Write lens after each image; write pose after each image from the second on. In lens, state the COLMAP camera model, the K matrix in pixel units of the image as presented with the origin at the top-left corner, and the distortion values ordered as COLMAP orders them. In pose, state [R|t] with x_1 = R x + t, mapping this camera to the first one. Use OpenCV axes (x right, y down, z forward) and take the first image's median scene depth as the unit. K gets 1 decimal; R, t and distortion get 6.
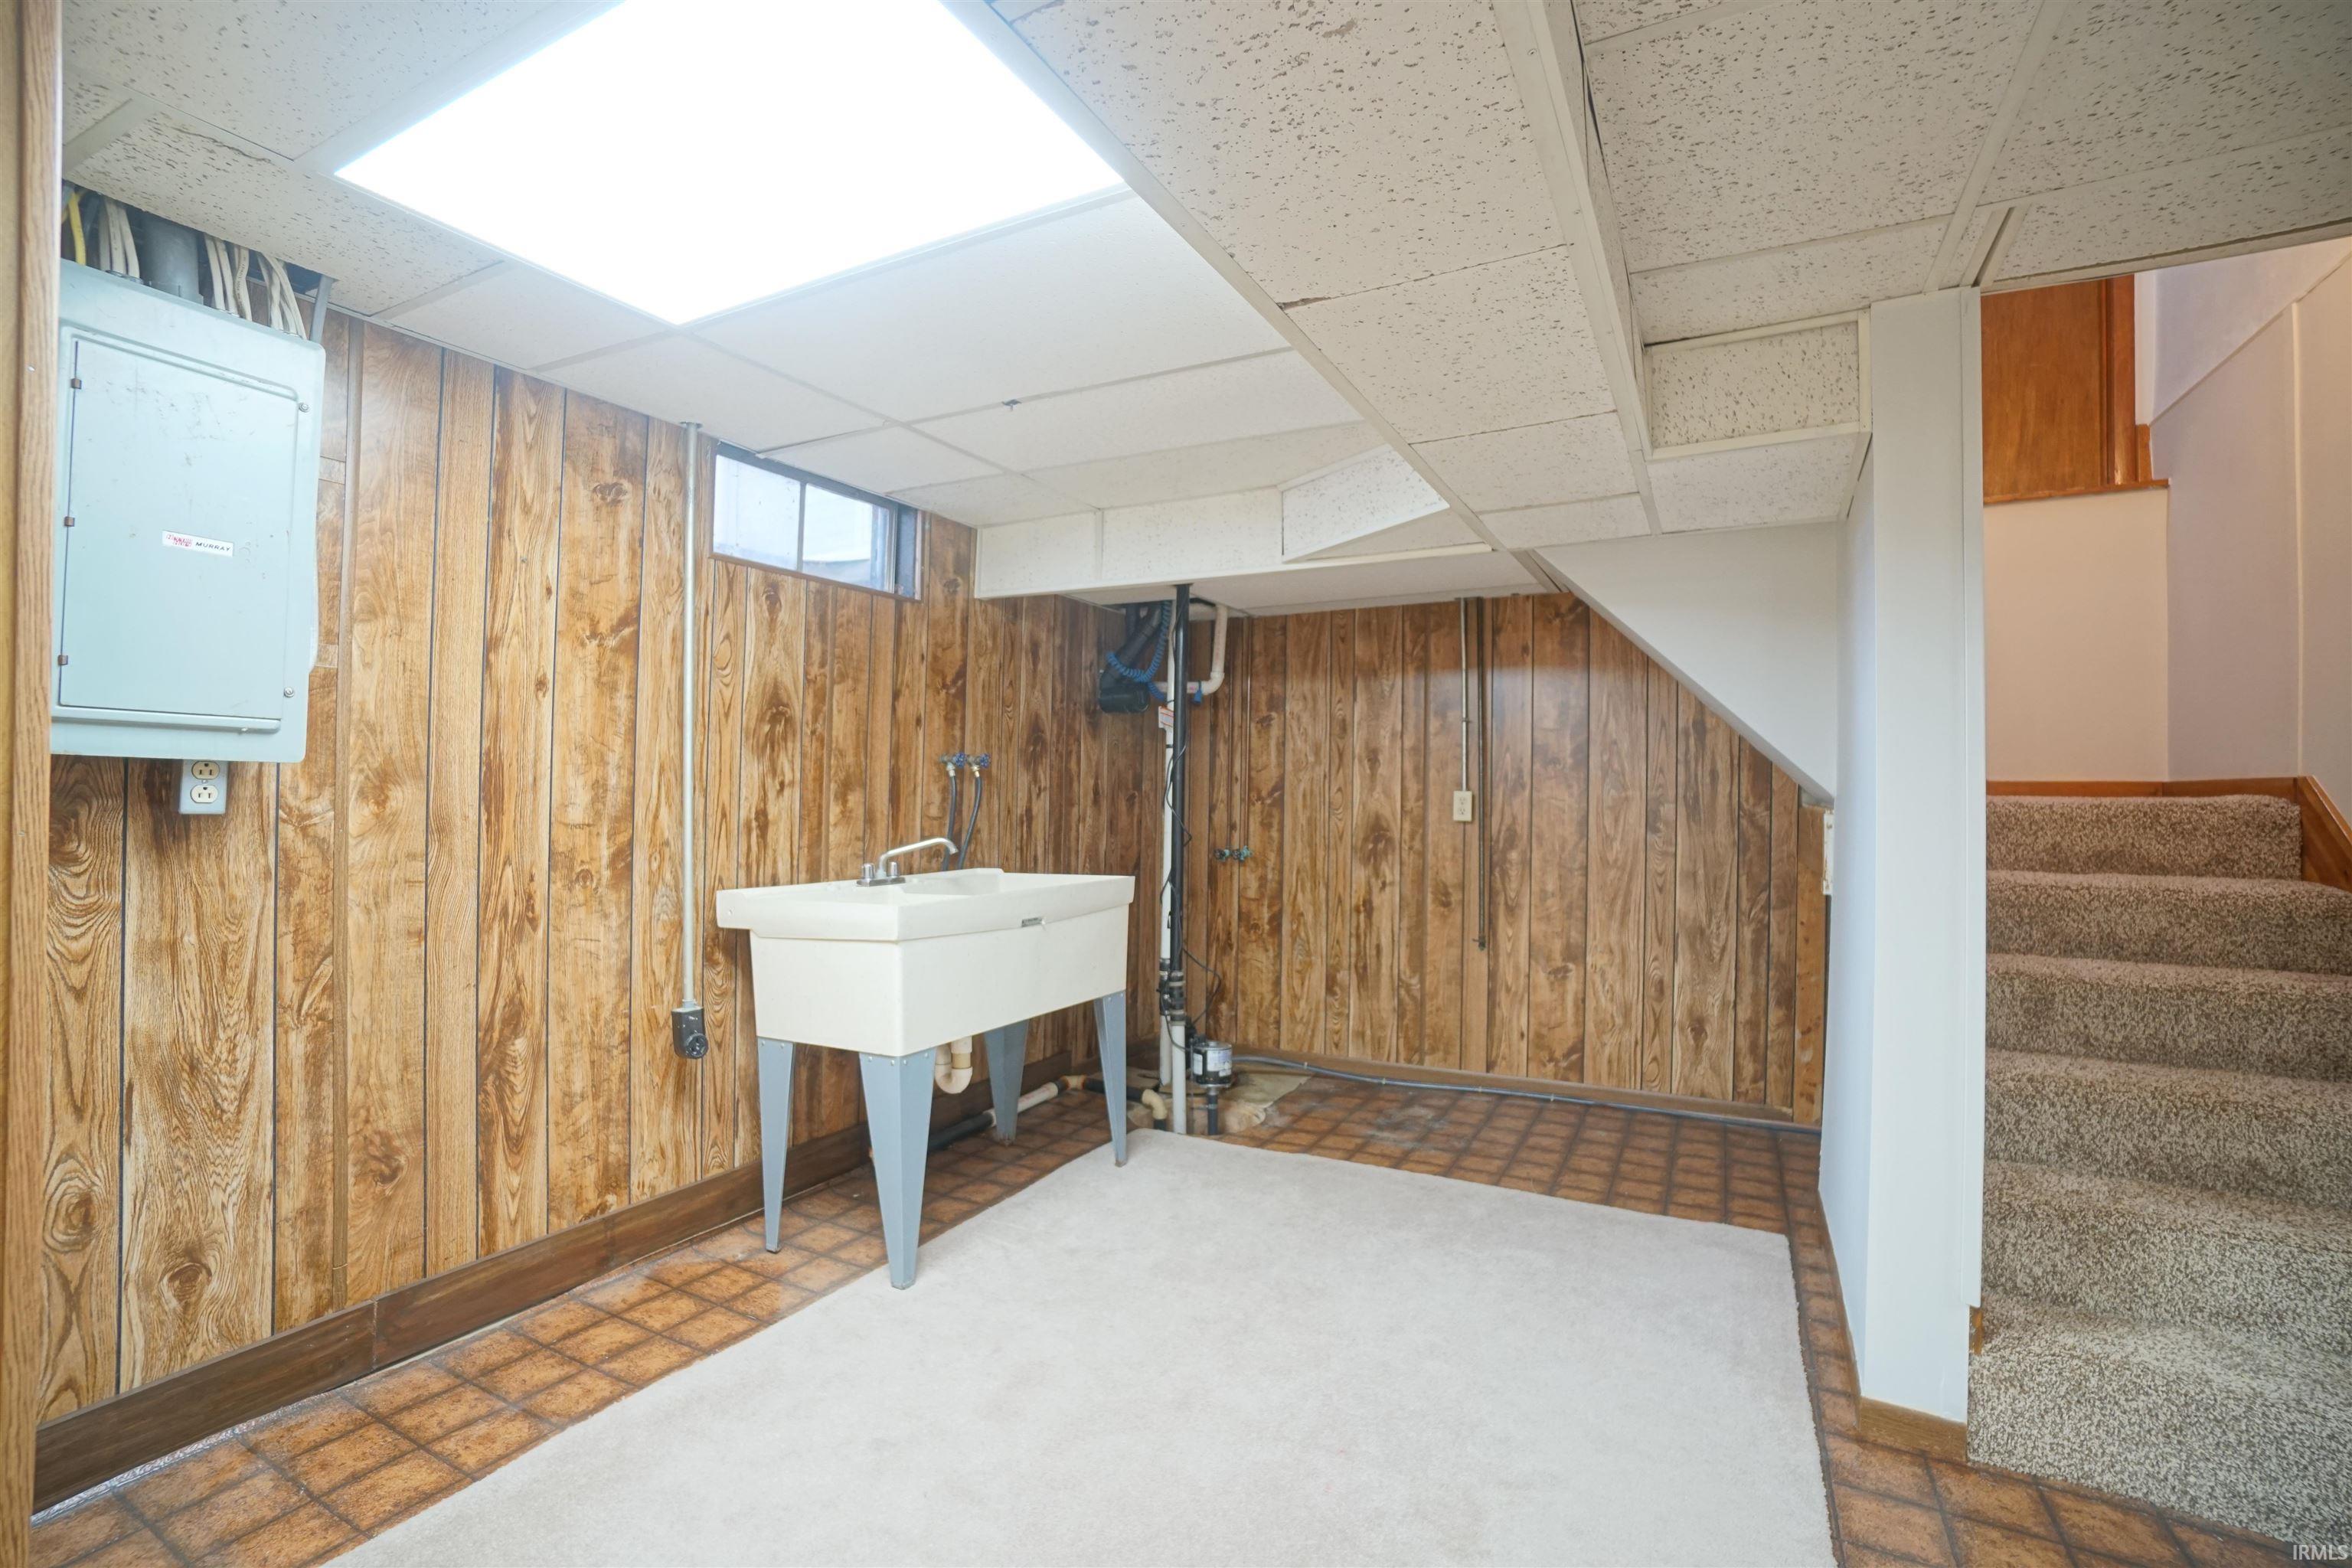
lens RADIAL K [[1035.4, 0, 1176.7], [0, 1035.4, 789.4], [0, 0, 1]] dist [-0.037044, 0.010579]
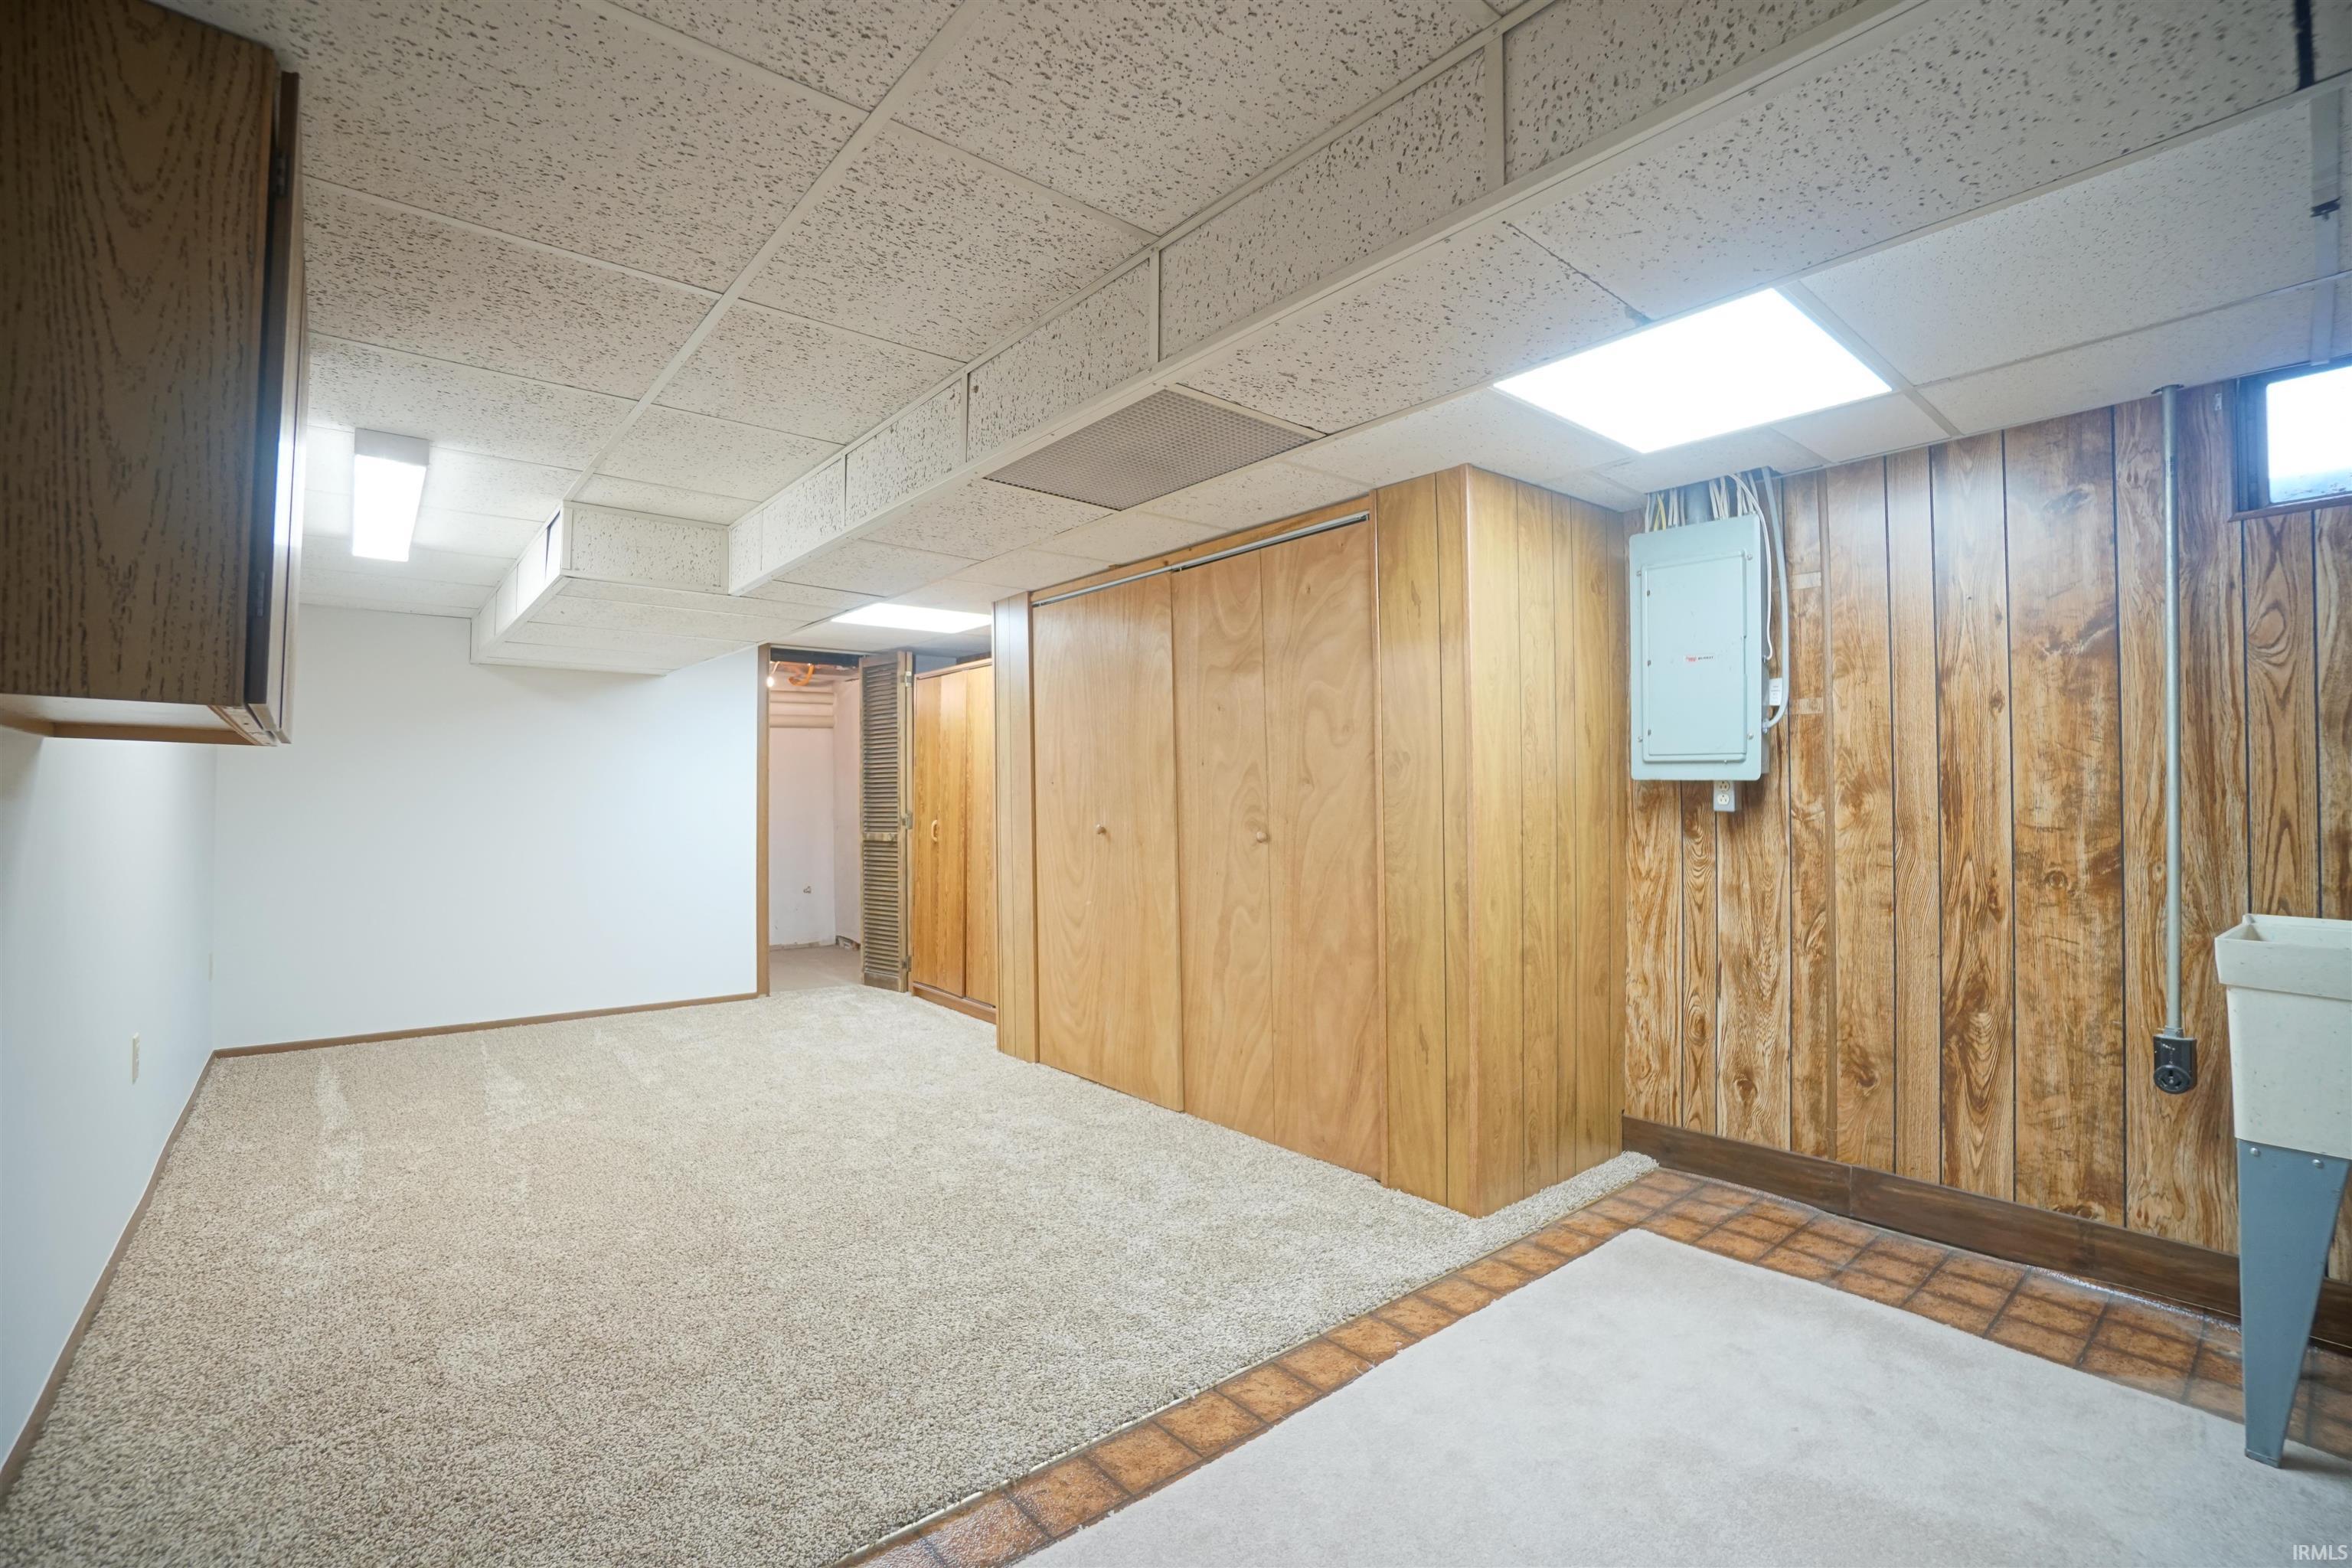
lens RADIAL K [[1035.4, 0, 1160.6], [0, 1035.4, 788.5], [0, 0, 1]] dist [-0.037044, 0.010579]
pose [[-0.375083, -0.023793, -0.926686, 0.852374], [-0.004438, 0.999705, -0.023871, 0.026825], [0.926981, -0.004841, -0.375078, 0.641655]]
